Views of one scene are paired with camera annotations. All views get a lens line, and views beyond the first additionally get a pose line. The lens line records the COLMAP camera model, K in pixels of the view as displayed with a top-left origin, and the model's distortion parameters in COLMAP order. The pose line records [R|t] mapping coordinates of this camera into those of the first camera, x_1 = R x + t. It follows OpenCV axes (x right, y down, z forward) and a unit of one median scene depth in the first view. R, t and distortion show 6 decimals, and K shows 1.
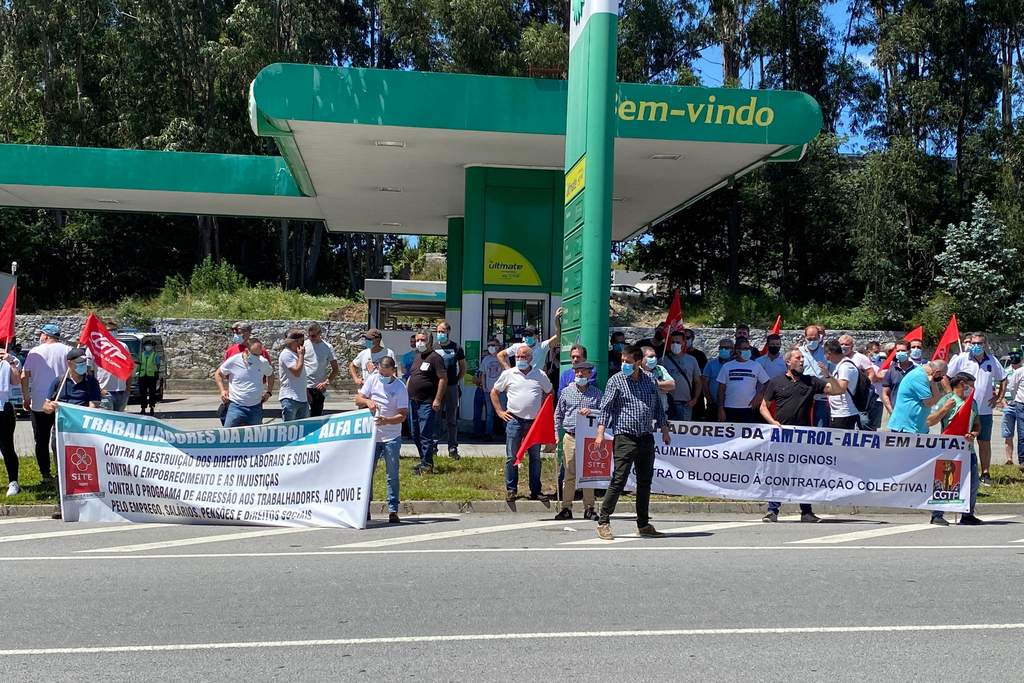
lens RADIAL K [[1205.3, 0, 513.1], [0, 1205.3, 337.8], [0, 0, 1]] dist [-0.037828, 0.000000]
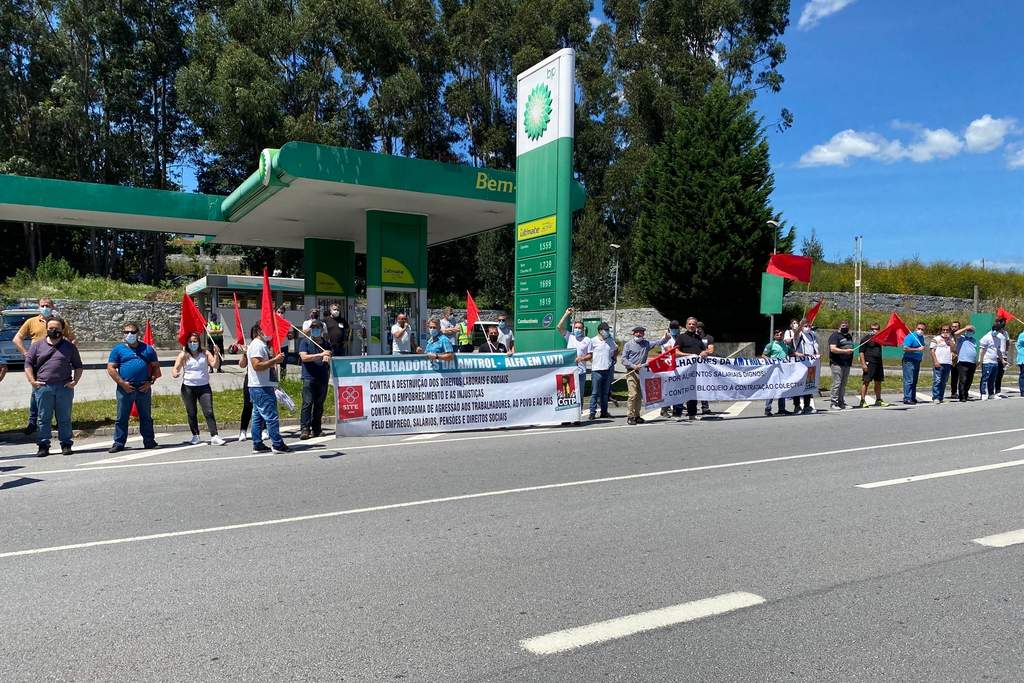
lens RADIAL K [[733.9, 0, 512.7], [0, 733.9, 346.7], [0, 0, 1]] dist [-0.031817, -0.003774]
pose [[0.936270, -0.008787, 0.351172, -0.146680], [-0.006810, 0.999045, 0.043153, -0.000094], [-0.351216, -0.042794, 0.935316, -0.010150]]
